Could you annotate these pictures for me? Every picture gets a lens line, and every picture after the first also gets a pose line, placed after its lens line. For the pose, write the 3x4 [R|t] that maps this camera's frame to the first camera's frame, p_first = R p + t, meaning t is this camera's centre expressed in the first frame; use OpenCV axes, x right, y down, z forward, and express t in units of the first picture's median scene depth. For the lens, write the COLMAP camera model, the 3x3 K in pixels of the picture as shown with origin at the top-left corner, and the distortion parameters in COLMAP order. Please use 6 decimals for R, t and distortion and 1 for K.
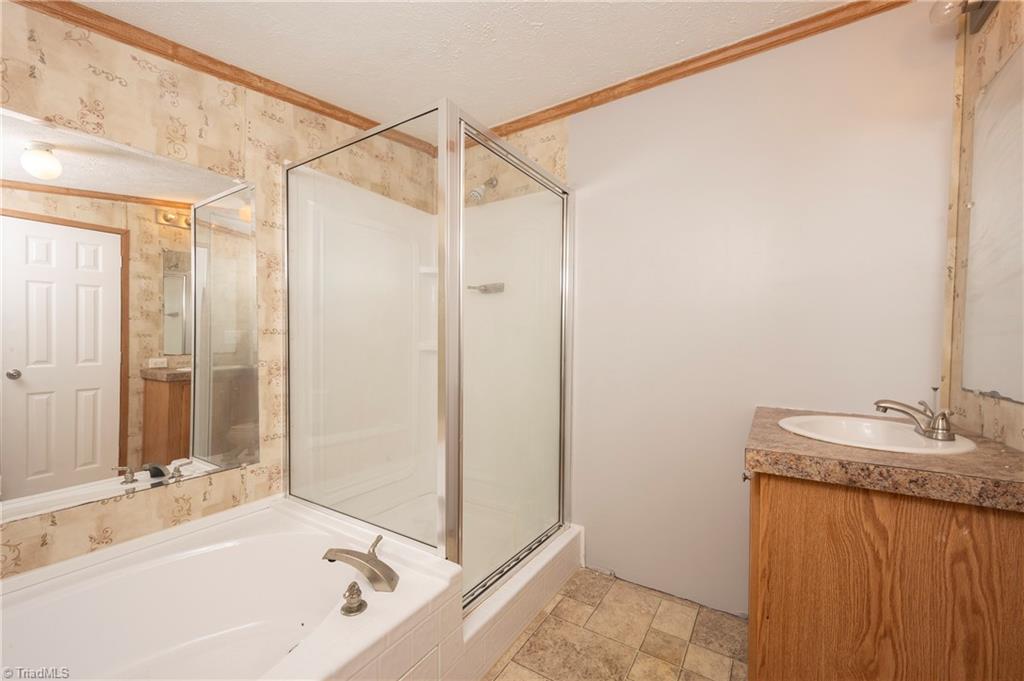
lens RADIAL K [[407.3, 0, 514.3], [0, 407.3, 347.7], [0, 0, 1]] dist [0.001042, -0.000059]
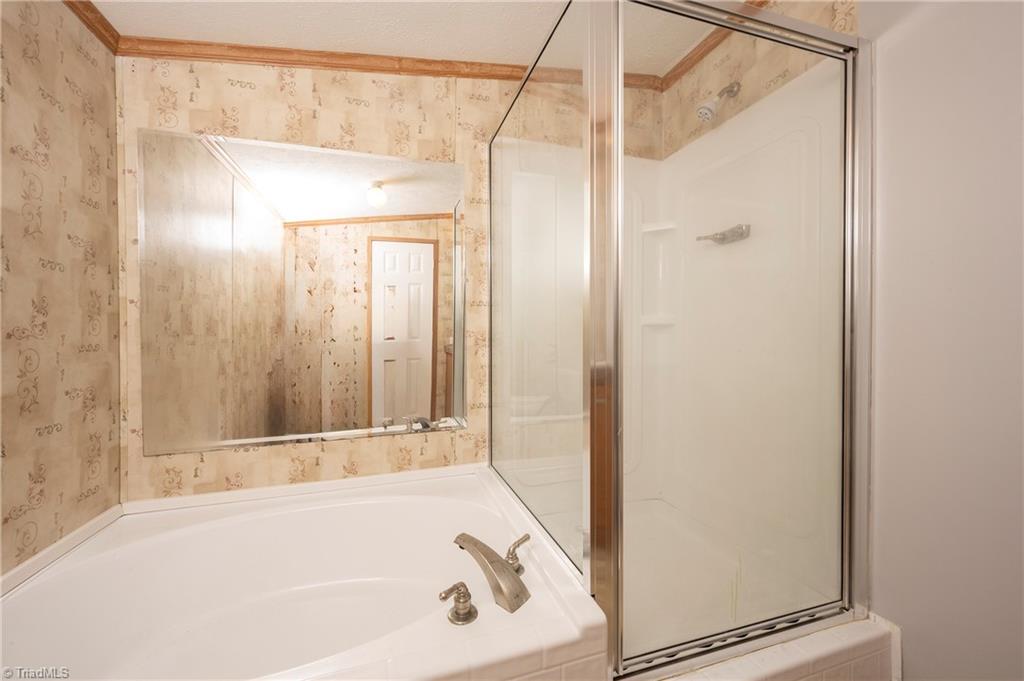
lens RADIAL K [[407.3, 0, 517.9], [0, 407.3, 333.1], [0, 0, 1]] dist [0.001042, -0.000059]
pose [[0.776473, -0.007103, -0.630110, 0.134072], [-0.000140, 0.999935, -0.011444, 0.046929], [0.630150, 0.008974, 0.776421, 0.258411]]
